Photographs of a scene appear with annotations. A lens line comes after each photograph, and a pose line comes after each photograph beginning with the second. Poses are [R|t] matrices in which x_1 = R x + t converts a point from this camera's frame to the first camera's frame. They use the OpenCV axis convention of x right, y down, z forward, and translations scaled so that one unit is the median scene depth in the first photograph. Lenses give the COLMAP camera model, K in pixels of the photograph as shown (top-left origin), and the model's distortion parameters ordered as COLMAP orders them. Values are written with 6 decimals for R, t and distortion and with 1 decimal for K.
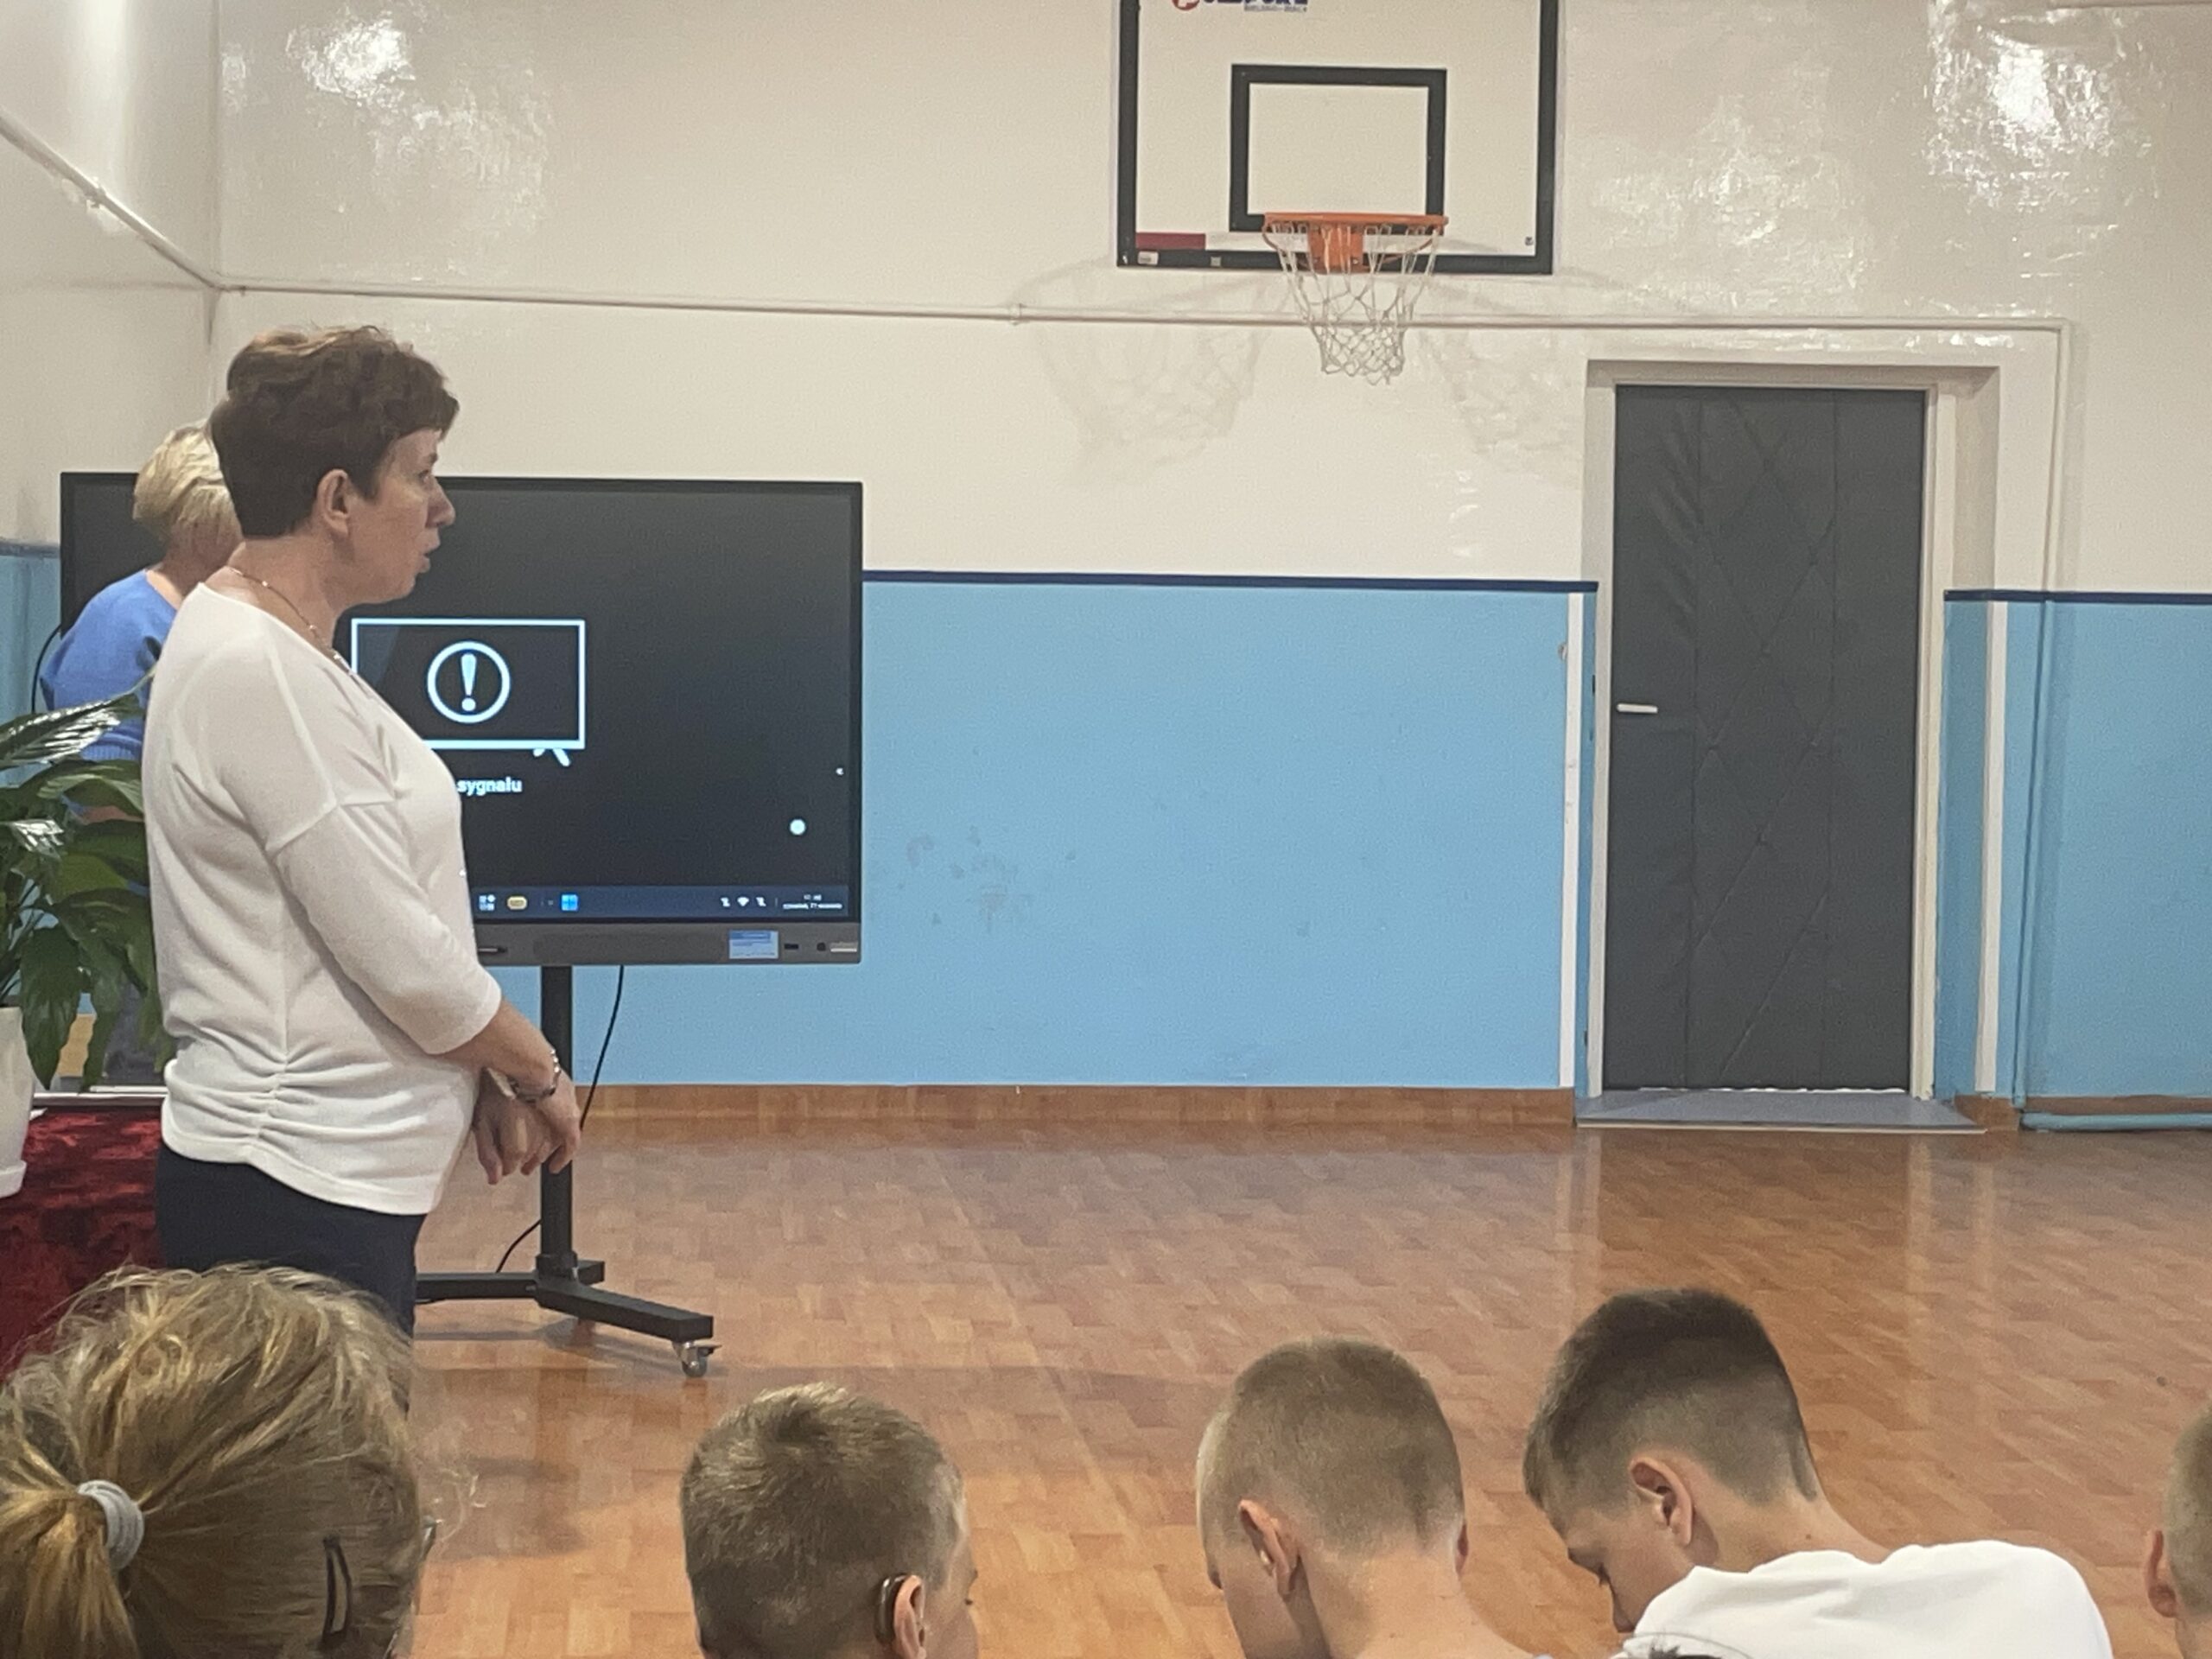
lens RADIAL K [[4287.5, 0, 1049.8], [0, 4287.5, 753.7], [0, 0, 1]] dist [0.110543, 0.000000]
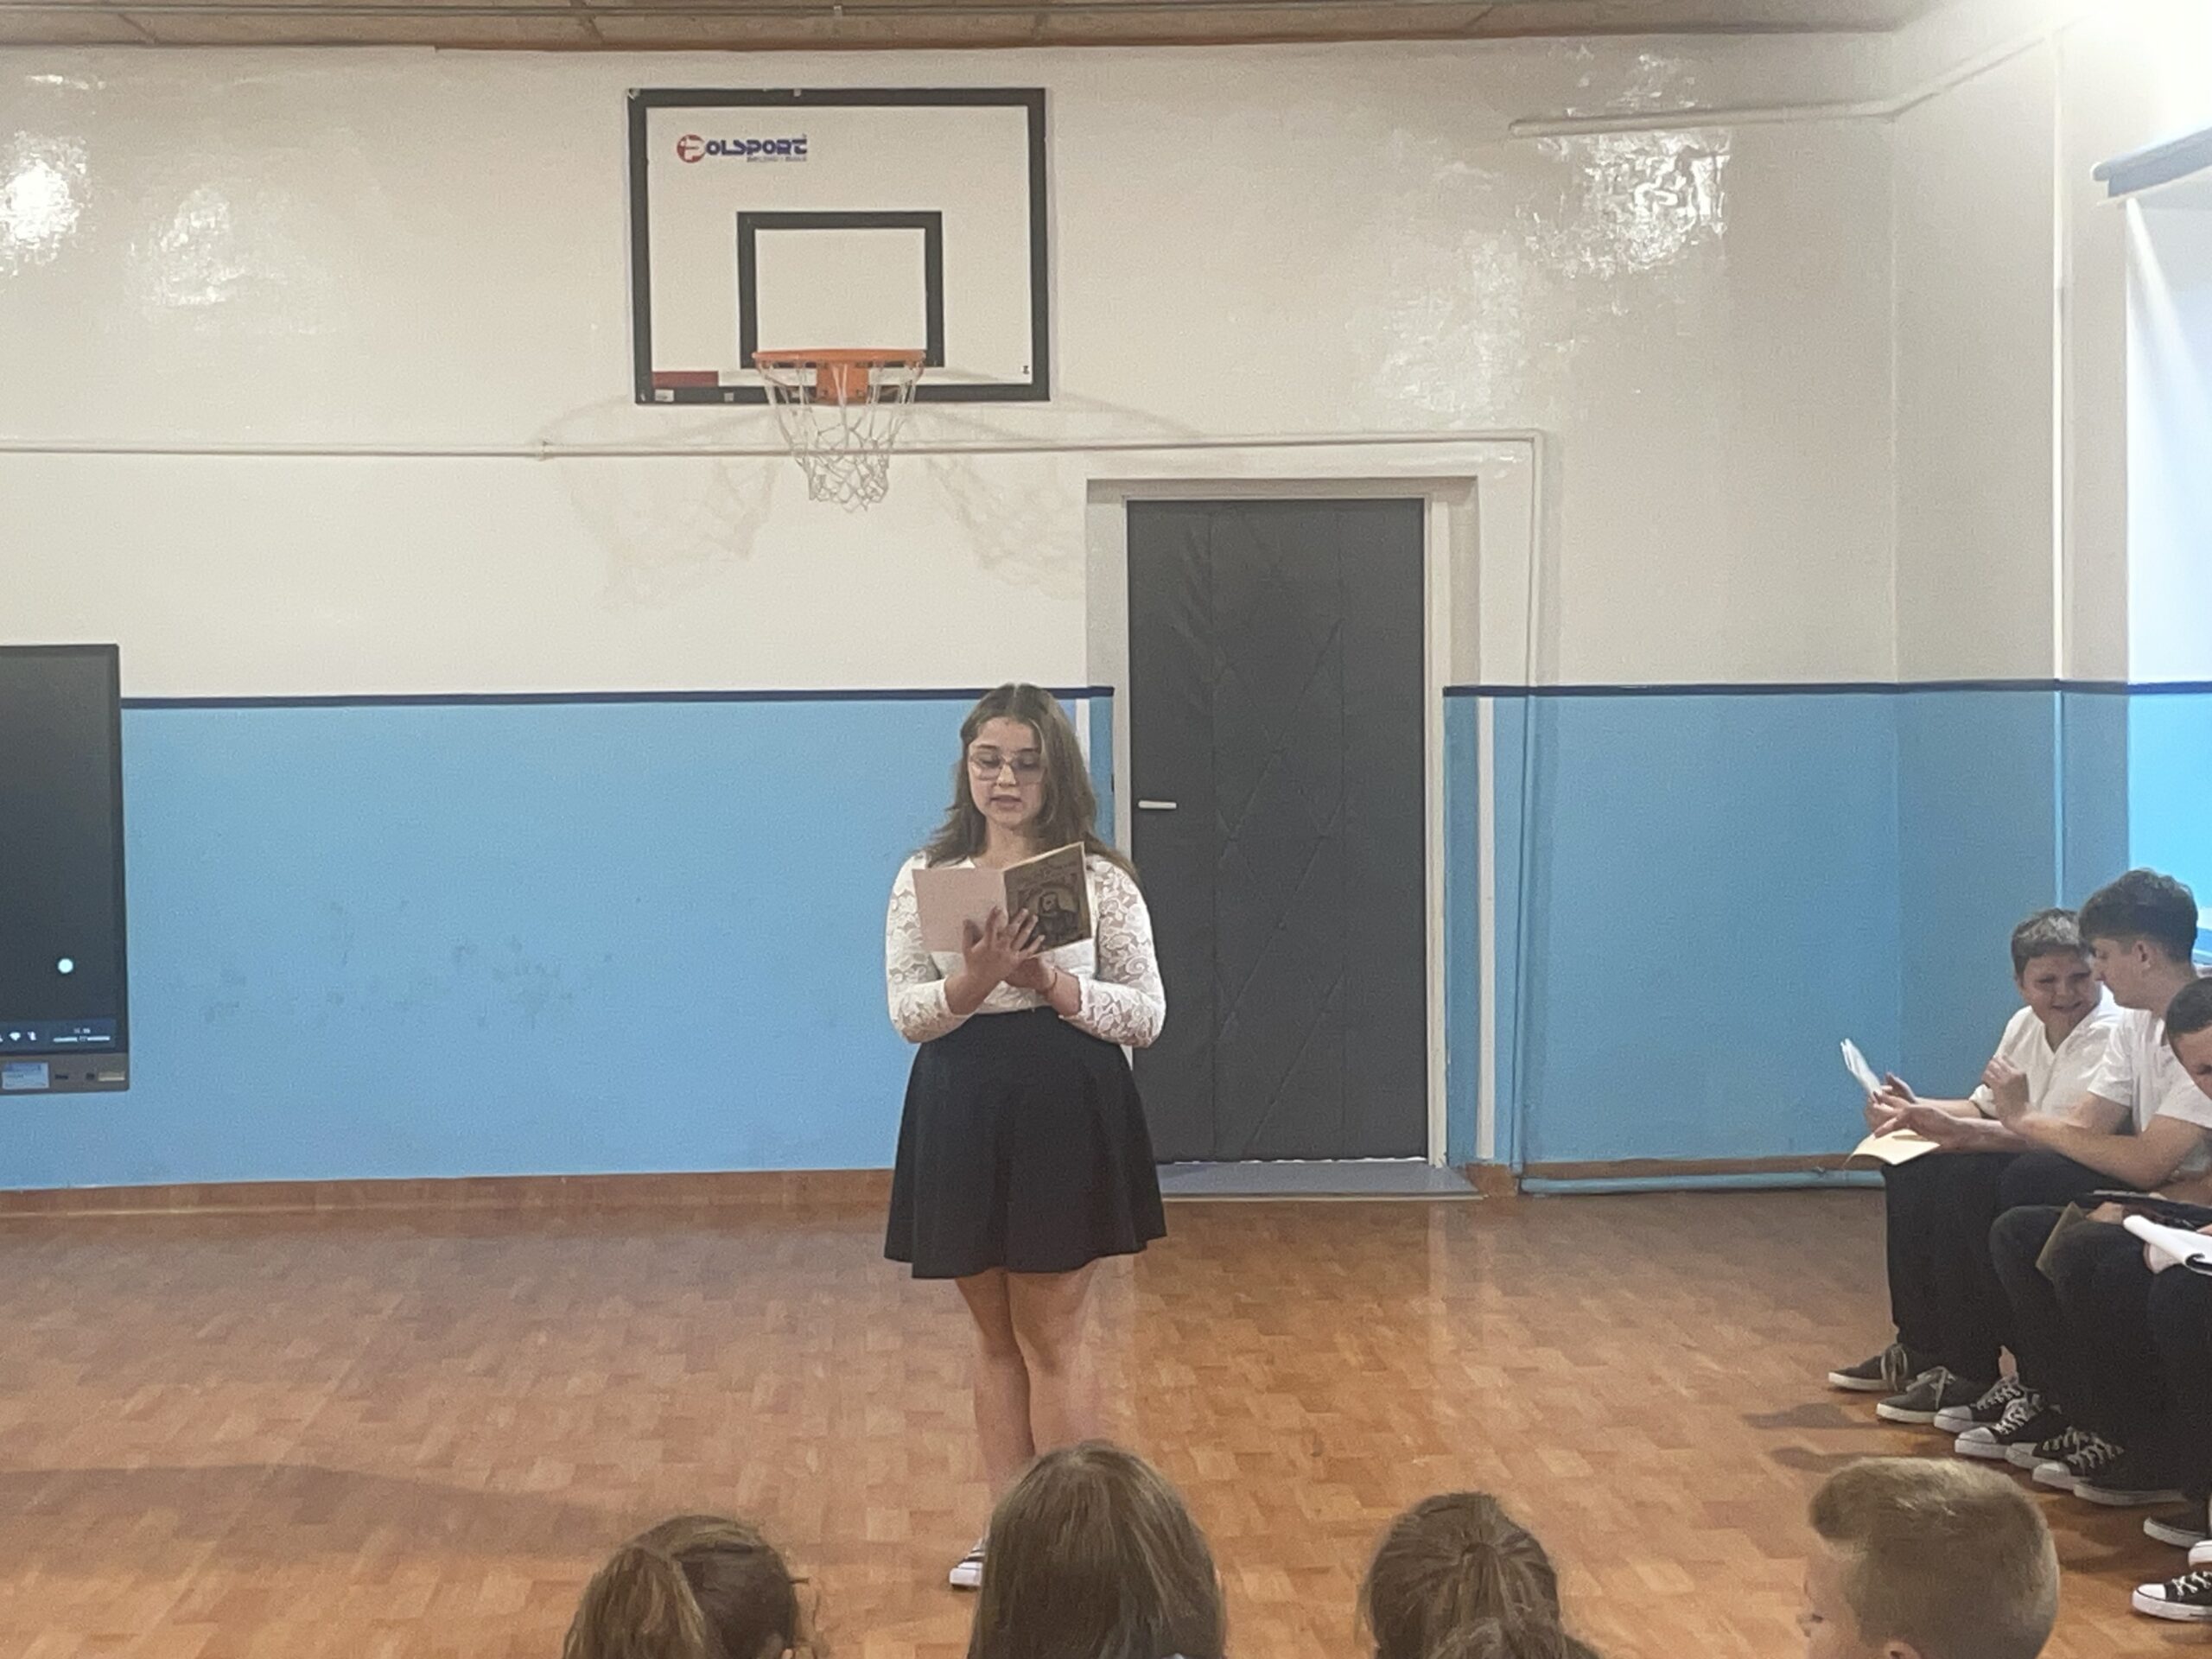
lens RADIAL K [[4175.2, 0, 1134.9], [0, 4175.2, 767.9], [0, 0, 1]] dist [0.120475, 0.000000]
pose [[0.998789, -0.024483, -0.042672, 0.180653], [0.024237, 0.999686, -0.006285, -0.013676], [0.042813, 0.005244, 0.999069, -0.031505]]
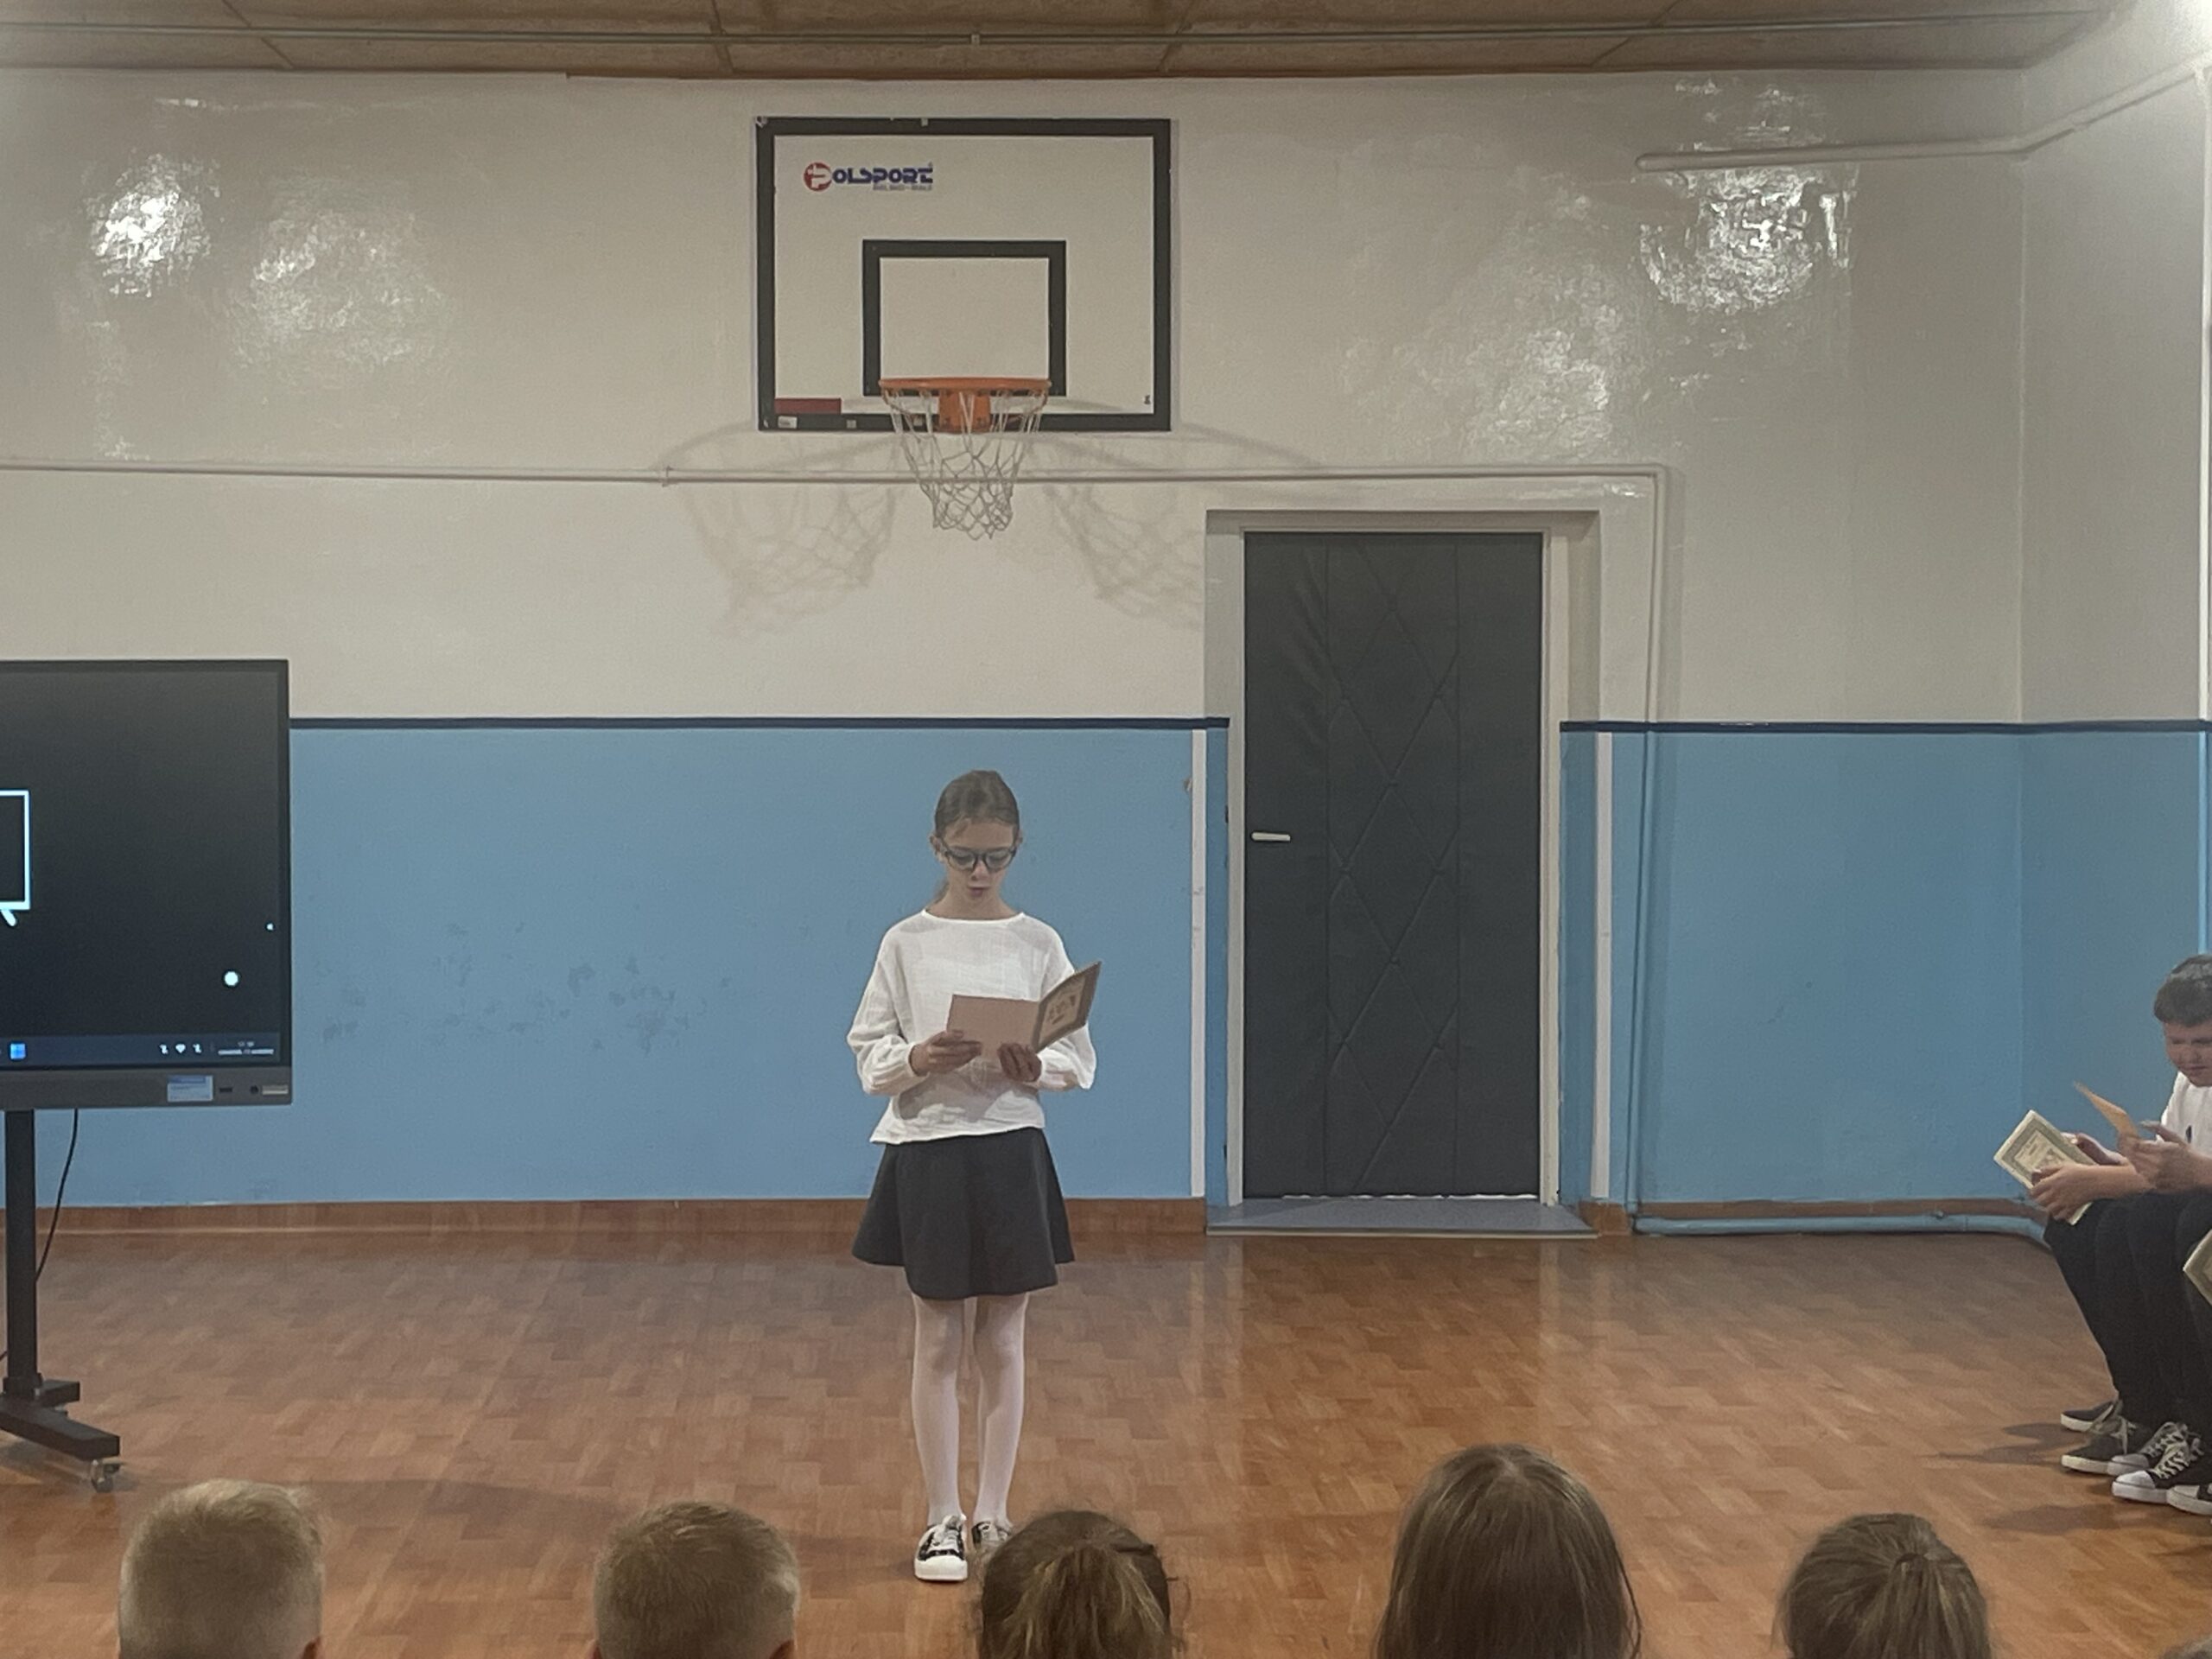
lens RADIAL K [[4175.2, 0, 1050.1], [0, 4175.2, 762.1], [0, 0, 1]] dist [0.120475, 0.000000]
pose [[0.997915, -0.012966, -0.063229, 0.152043], [0.011847, 0.999767, -0.018045, -0.011338], [0.063448, 0.017259, 0.997836, -0.031616]]
